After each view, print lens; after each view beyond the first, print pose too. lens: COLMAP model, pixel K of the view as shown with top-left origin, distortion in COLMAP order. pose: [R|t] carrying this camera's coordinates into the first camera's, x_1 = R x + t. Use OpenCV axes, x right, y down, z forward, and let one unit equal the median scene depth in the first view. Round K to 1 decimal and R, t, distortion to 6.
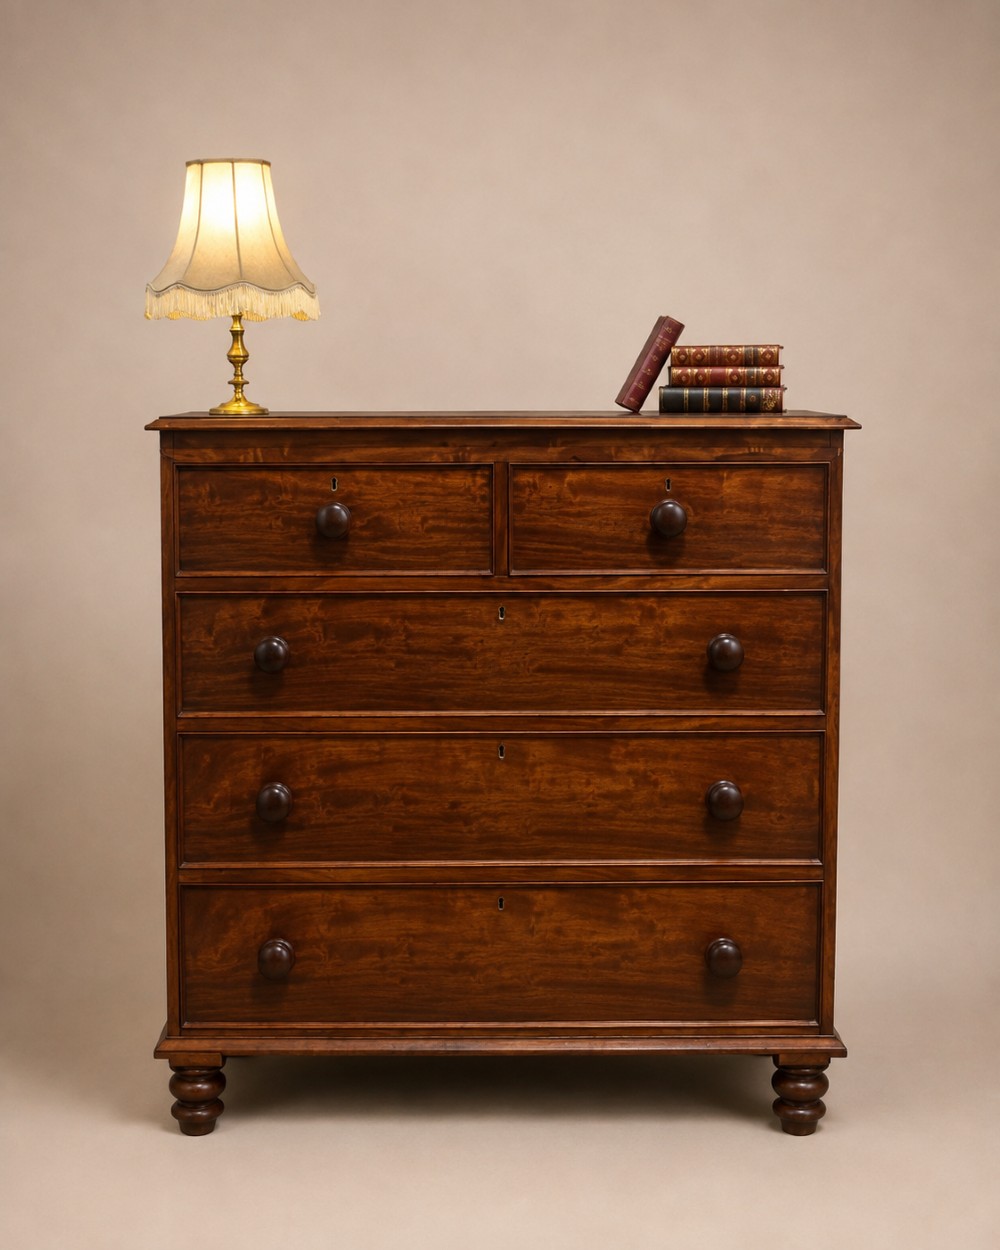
lens RADIAL K [[1120.0, 0, 441.0], [0, 1120.0, 579.0], [0, 0, 1]] dist [0.014539, -0.019713]
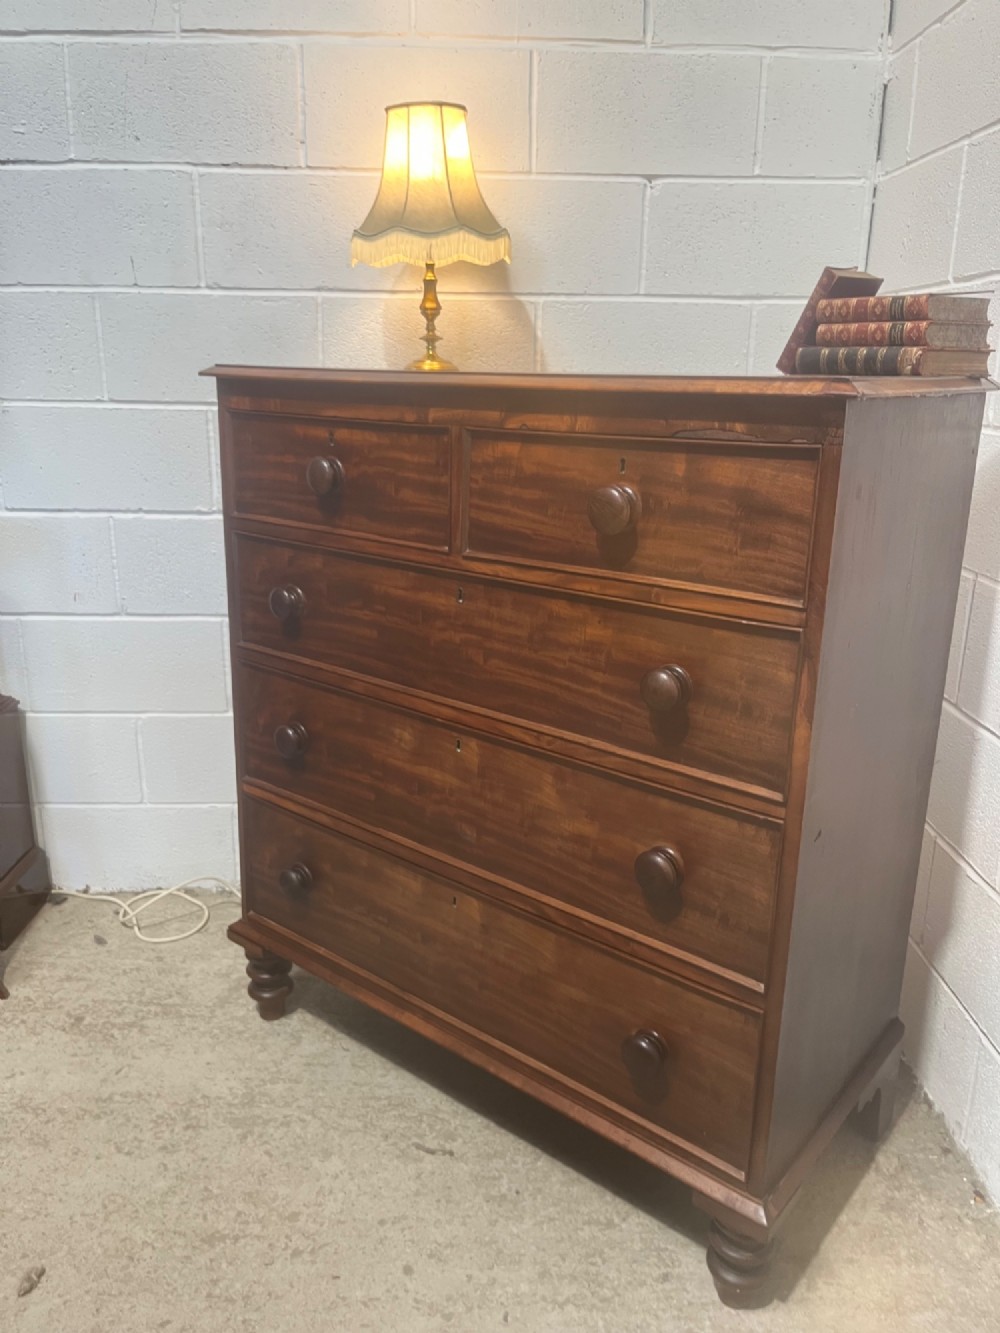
lens RADIAL K [[1006.6, 0, 505.8], [0, 1006.6, 658.7], [0, 0, 1]] dist [0.064512, -0.099267]
pose [[0.779929, 0.189992, -0.596334, 0.568572], [-0.120830, 0.980594, 0.154386, -0.049131], [0.614094, -0.048355, 0.787750, 0.374468]]
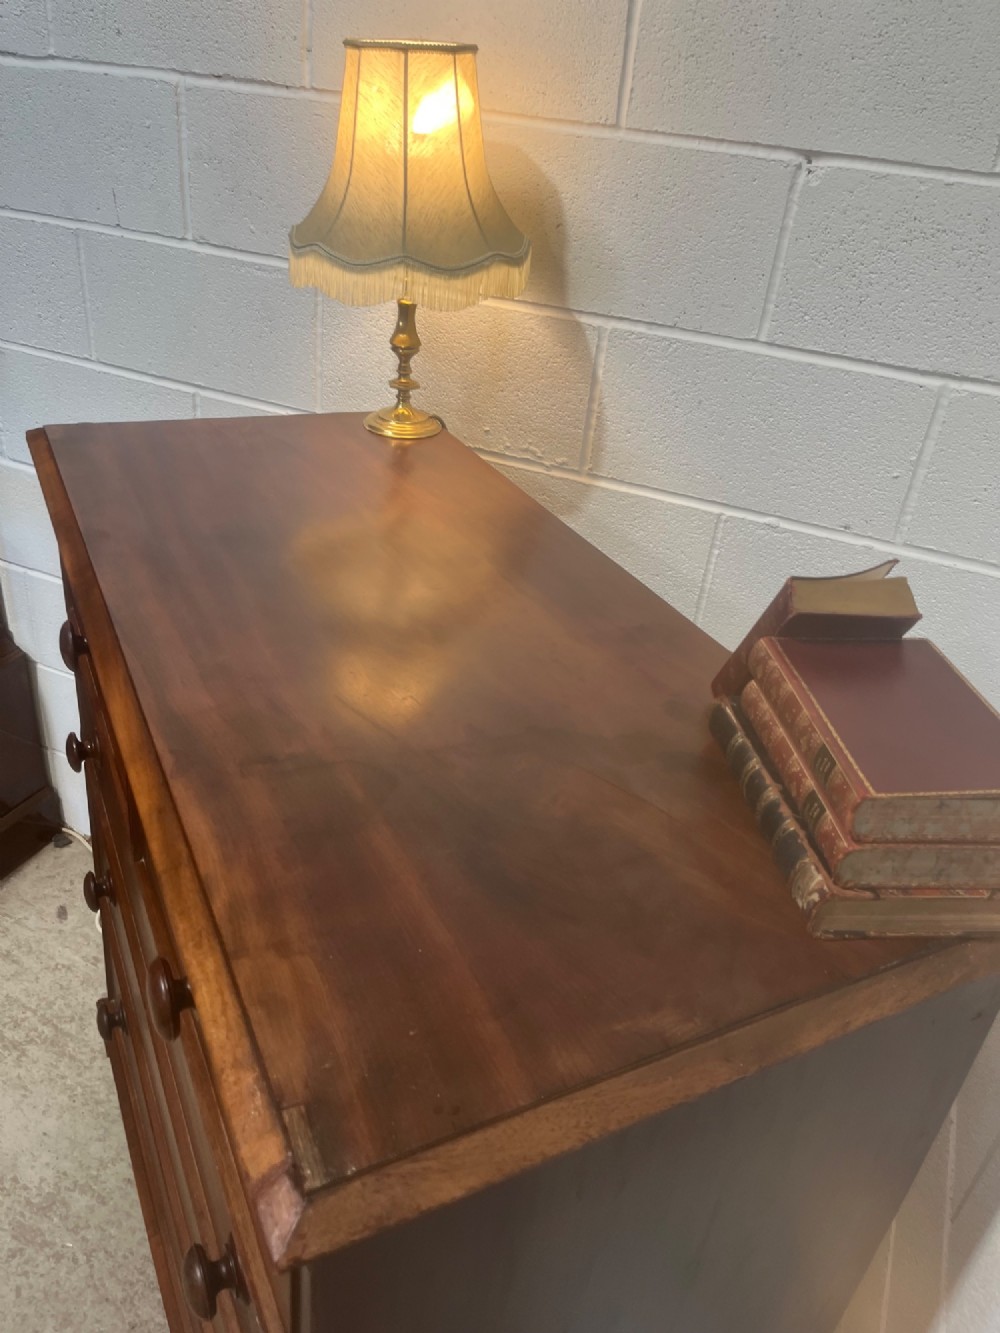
lens RADIAL K [[1006.6, 0, 499.2], [0, 1006.6, 657.1], [0, 0, 1]] dist [0.064512, -0.099267]
pose [[0.451097, 0.494037, -0.743262, 0.491991], [-0.239213, 0.869267, 0.432610, -0.376755], [0.859819, -0.017351, 0.510304, 0.868427]]
